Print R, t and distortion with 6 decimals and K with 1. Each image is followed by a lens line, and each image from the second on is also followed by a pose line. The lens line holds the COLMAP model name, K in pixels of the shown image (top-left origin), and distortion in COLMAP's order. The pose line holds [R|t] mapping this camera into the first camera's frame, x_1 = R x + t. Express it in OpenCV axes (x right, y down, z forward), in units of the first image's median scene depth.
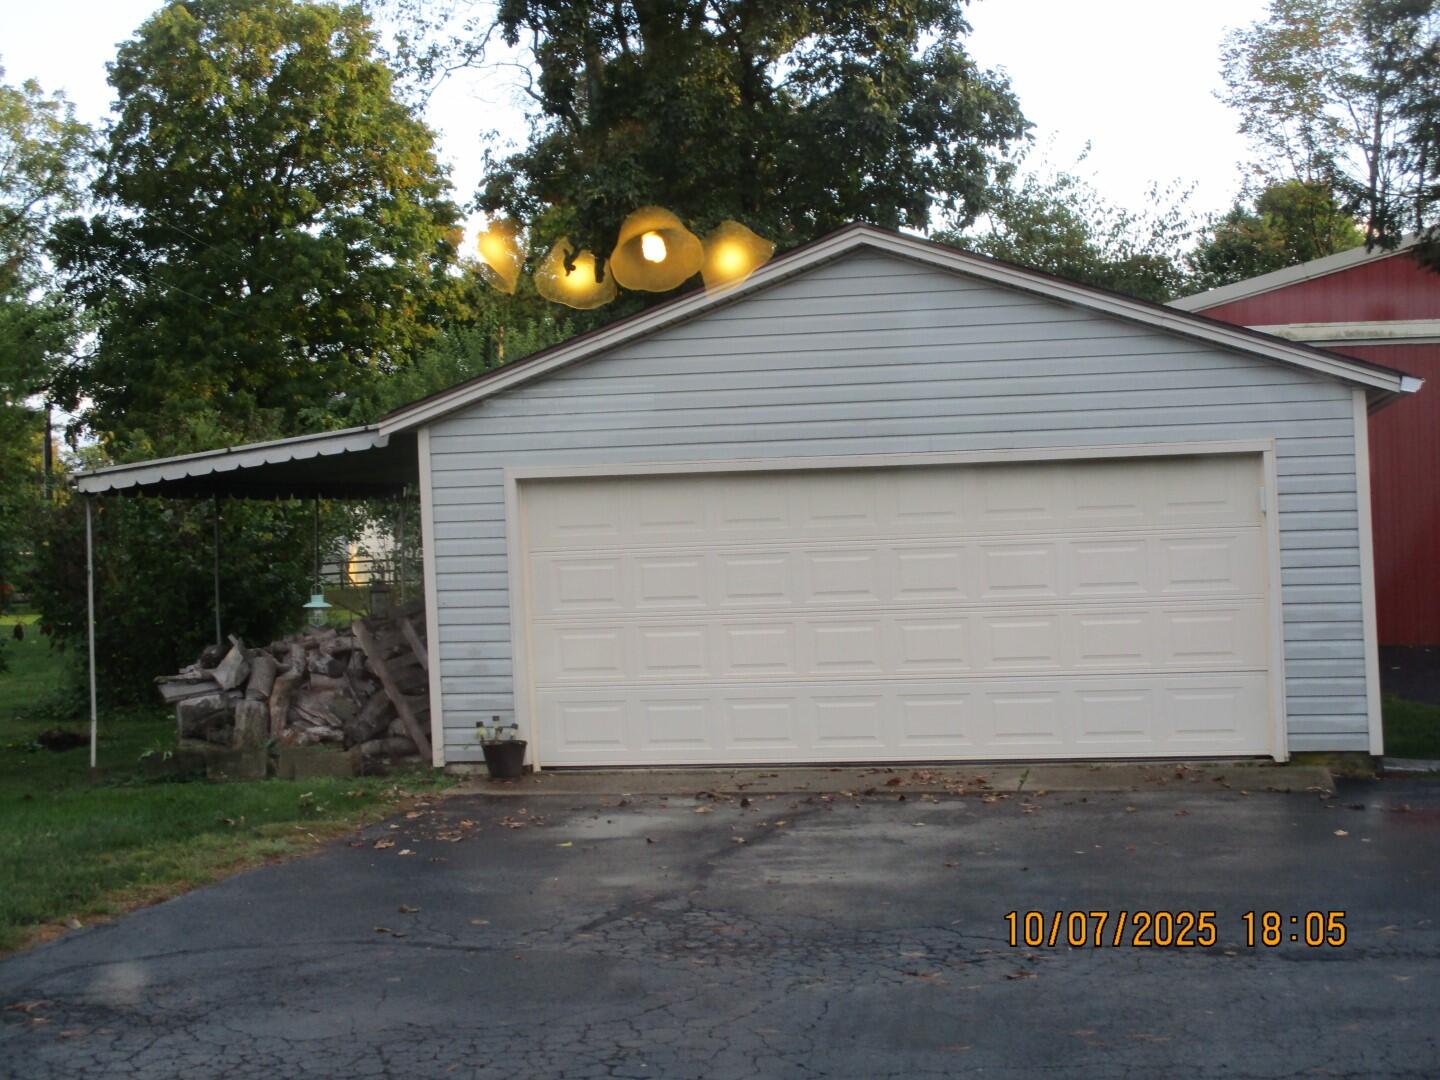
lens RADIAL K [[2190.0, 0, 775.5], [0, 2190.0, 544.2], [0, 0, 1]] dist [-0.093580, 0.000000]
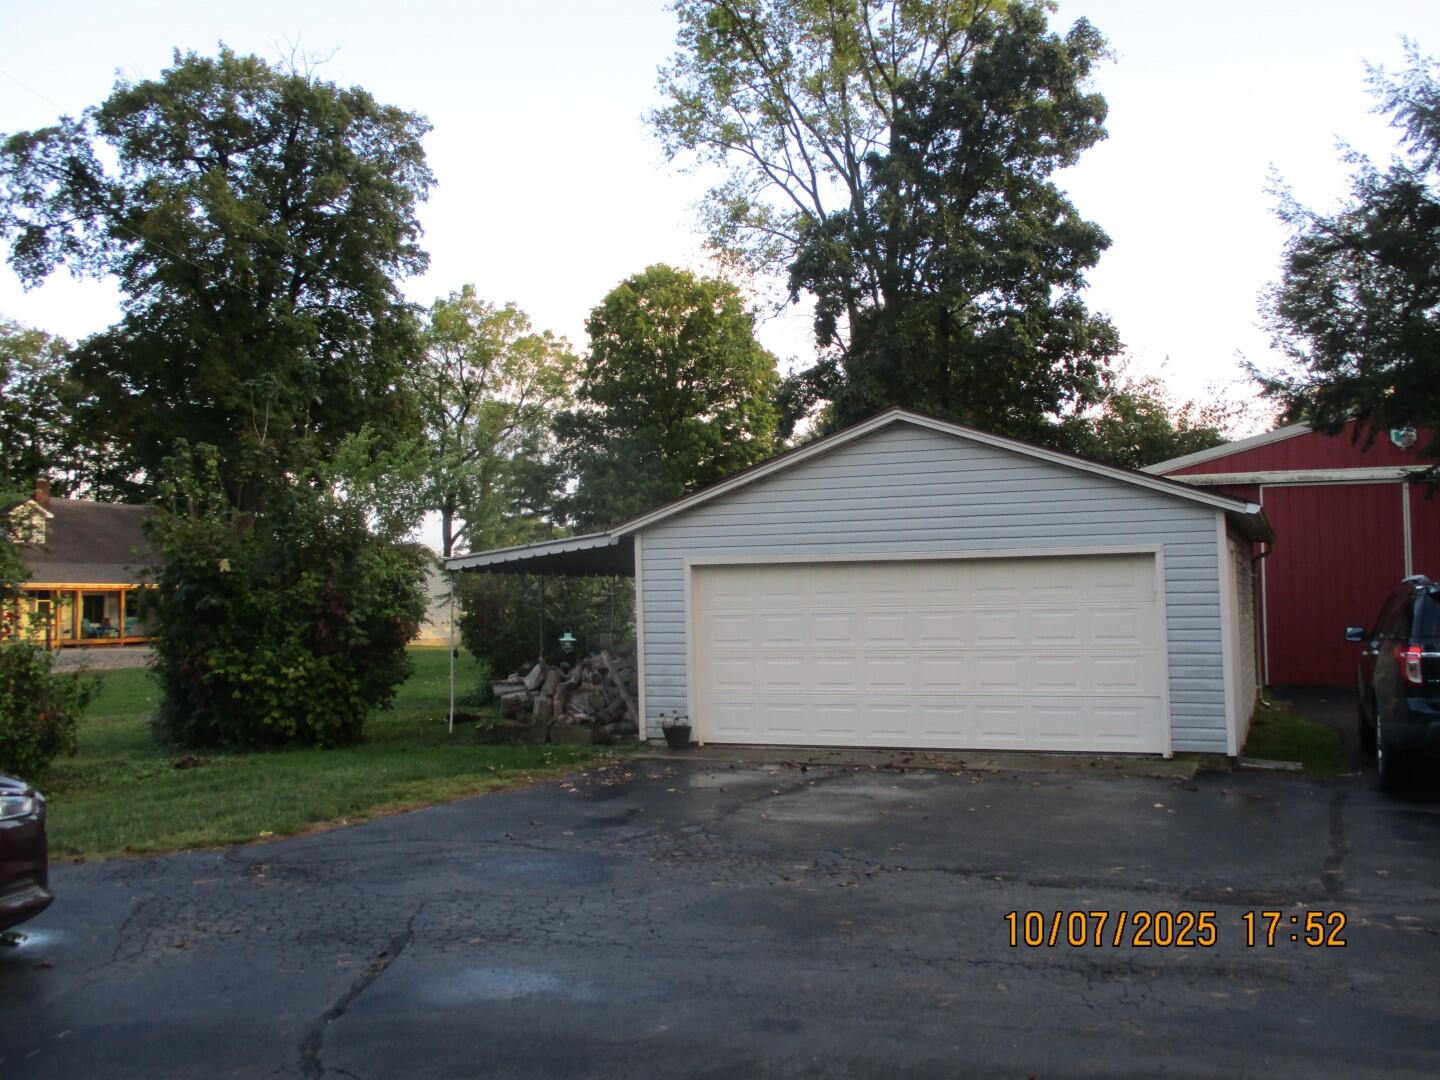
lens RADIAL K [[1350.0, 0, 727.8], [0, 1350.0, 541.0], [0, 0, 1]] dist [-0.053778, 0.000000]
pose [[0.977084, 0.008376, -0.212688, 0.085396], [-0.019385, 0.998575, -0.049730, 0.001273], [0.211968, 0.052713, 0.975854, 0.014450]]
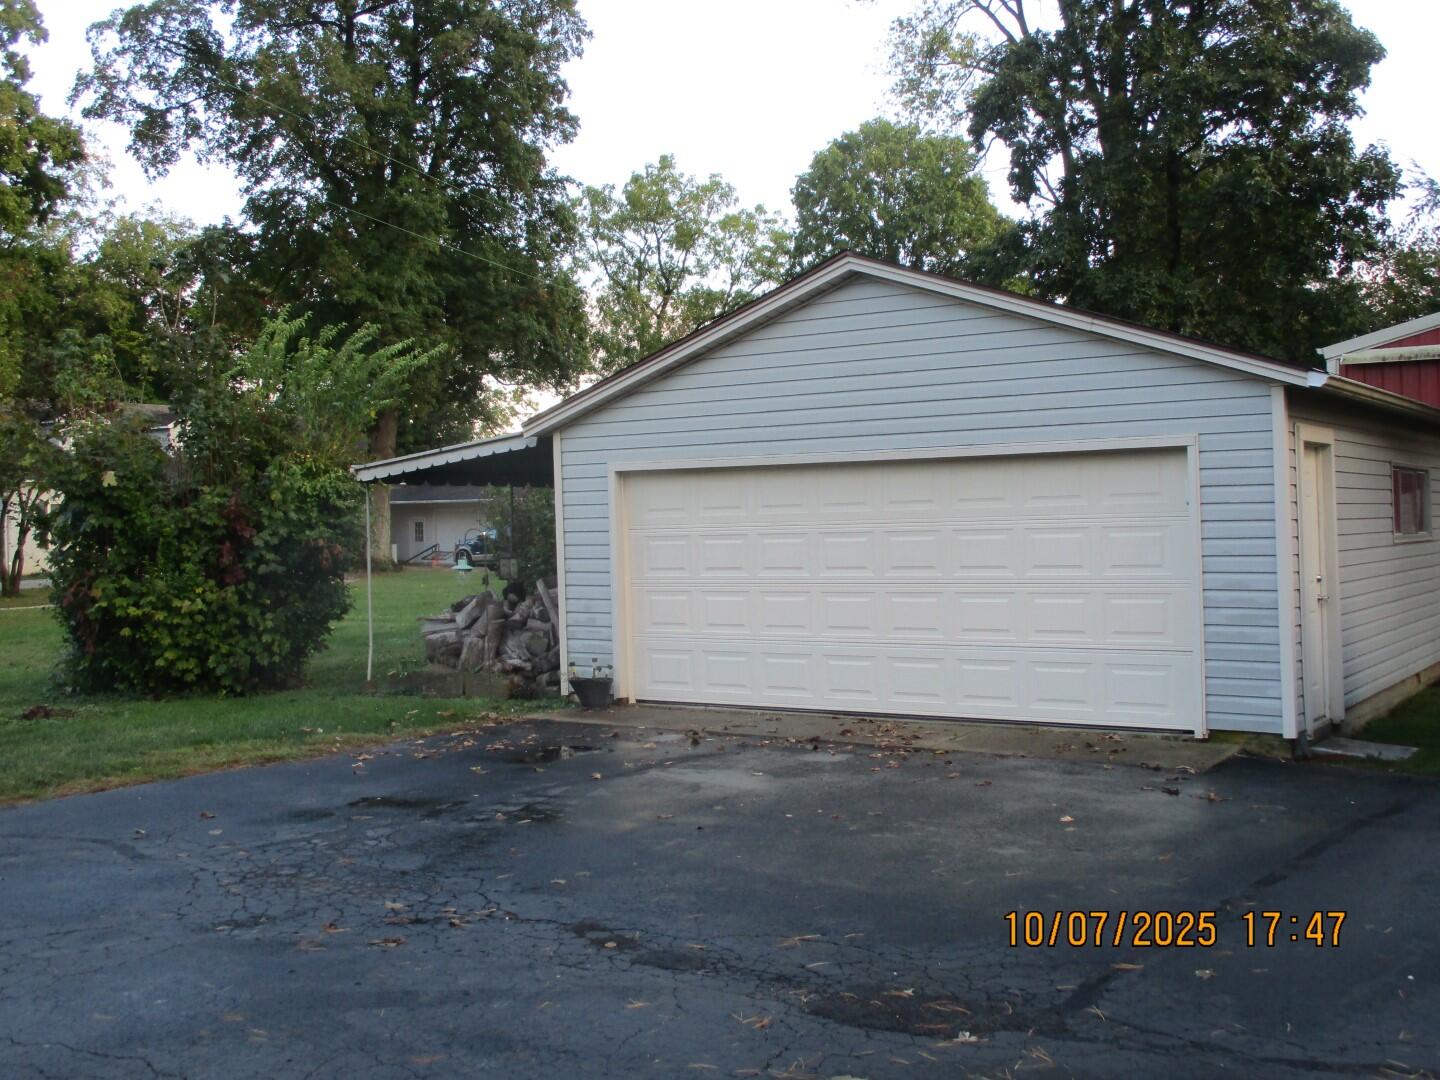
lens RADIAL K [[1531.8, 0, 722.8], [0, 1531.8, 528.2], [0, 0, 1]] dist [-0.054047, 0.000000]
pose [[0.917240, 0.015968, -0.398014, 0.203119], [-0.014972, 0.999872, 0.005610, -0.002002], [0.398053, 0.000813, 0.917362, 0.147156]]
